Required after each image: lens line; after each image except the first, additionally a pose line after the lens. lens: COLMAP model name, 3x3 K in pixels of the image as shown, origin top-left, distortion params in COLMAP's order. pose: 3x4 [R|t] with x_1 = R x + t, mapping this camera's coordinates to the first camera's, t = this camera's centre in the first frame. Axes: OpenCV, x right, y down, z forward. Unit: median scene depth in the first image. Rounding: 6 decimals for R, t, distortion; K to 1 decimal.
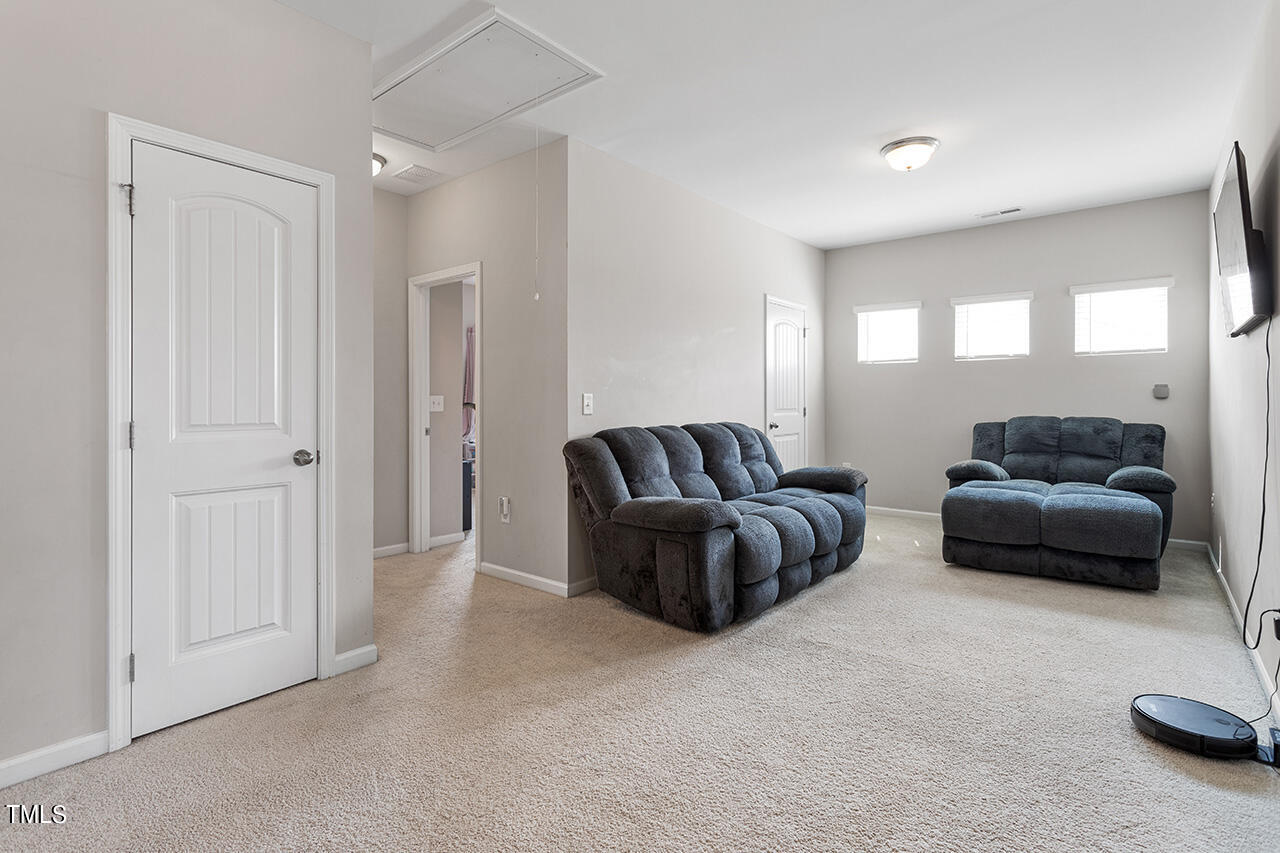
lens RADIAL K [[623.9, 0, 641.4], [0, 623.9, 400.5], [0, 0, 1]] dist [0.000945, 0.000530]
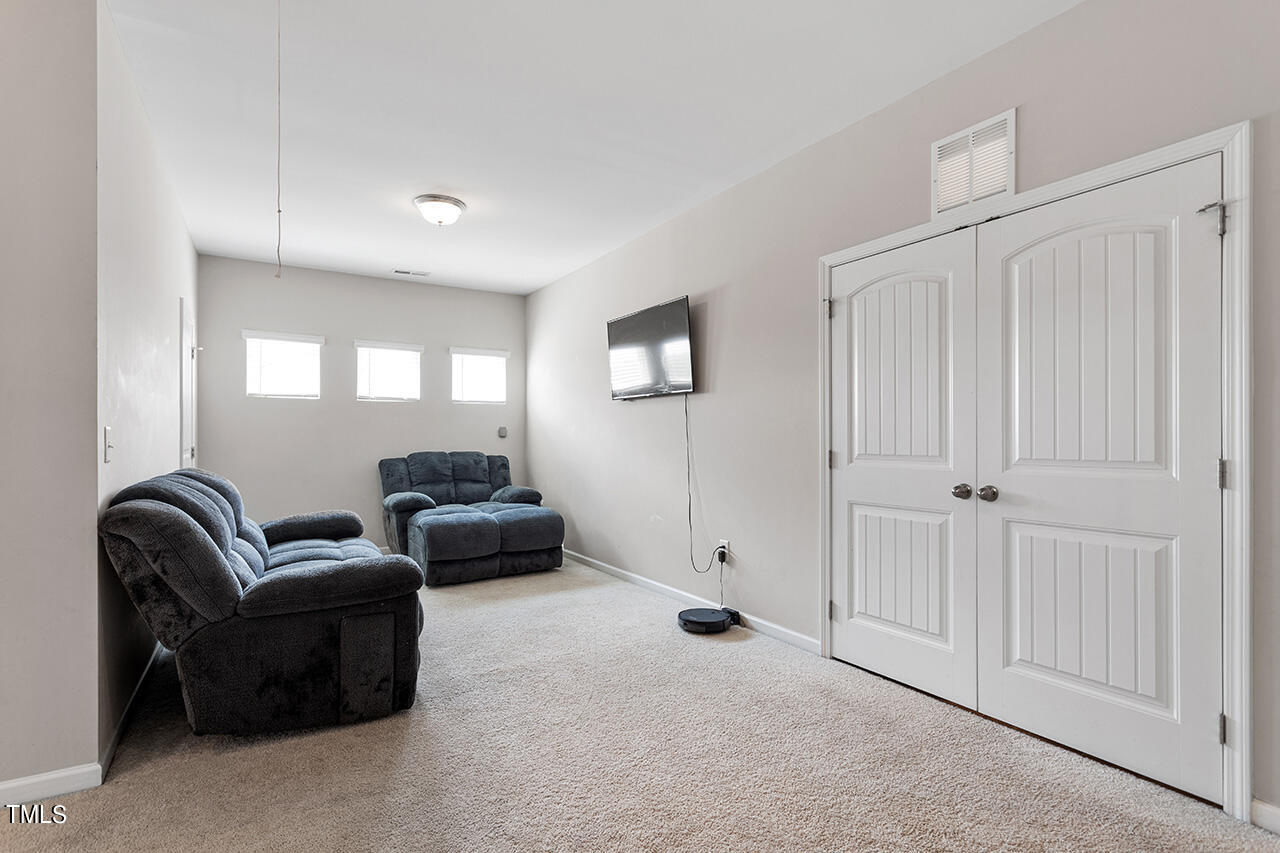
lens RADIAL K [[614.8, 0, 637.3], [0, 614.8, 438.4], [0, 0, 1]] dist [0.001781, 0.000374]
pose [[0.326842, 0.000296, 0.945079, -0.381772], [0.000222, 1.000000, -0.000390, 0.000237], [-0.945079, 0.000337, 0.326842, 0.274979]]
